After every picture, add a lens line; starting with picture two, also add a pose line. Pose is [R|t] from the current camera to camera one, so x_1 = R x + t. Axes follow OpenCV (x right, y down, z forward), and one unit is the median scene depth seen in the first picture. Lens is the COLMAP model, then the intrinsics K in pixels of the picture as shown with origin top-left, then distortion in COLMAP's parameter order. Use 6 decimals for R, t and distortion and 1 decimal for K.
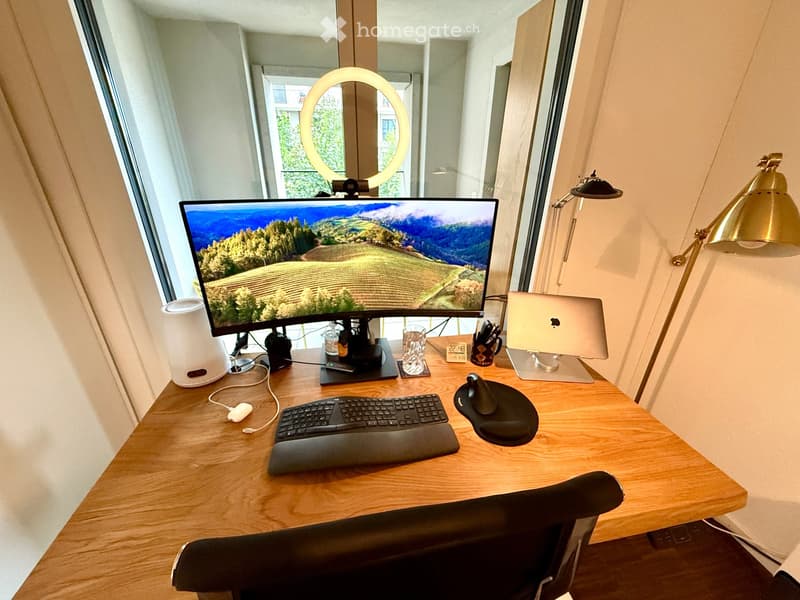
lens RADIAL K [[318.9, 0, 396.7], [0, 318.9, 298.7], [0, 0, 1]] dist [-0.014798, -0.000548]
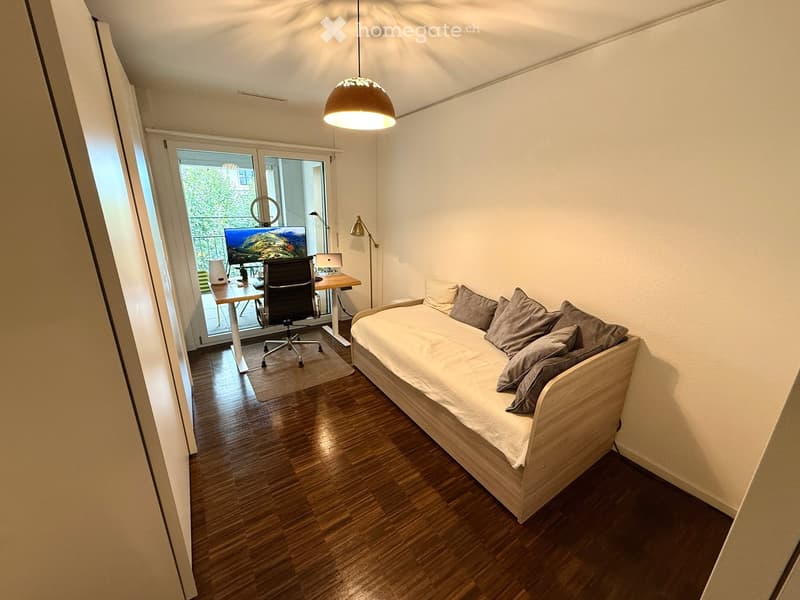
lens RADIAL K [[318.9, 0, 399.4], [0, 318.9, 301.7], [0, 0, 1]] dist [-0.014798, -0.000548]
pose [[0.916918, -0.107158, 0.384419, -0.219419], [0.149367, 0.985411, -0.081583, 1.010255], [-0.370068, 0.132224, 0.919547, -2.697876]]
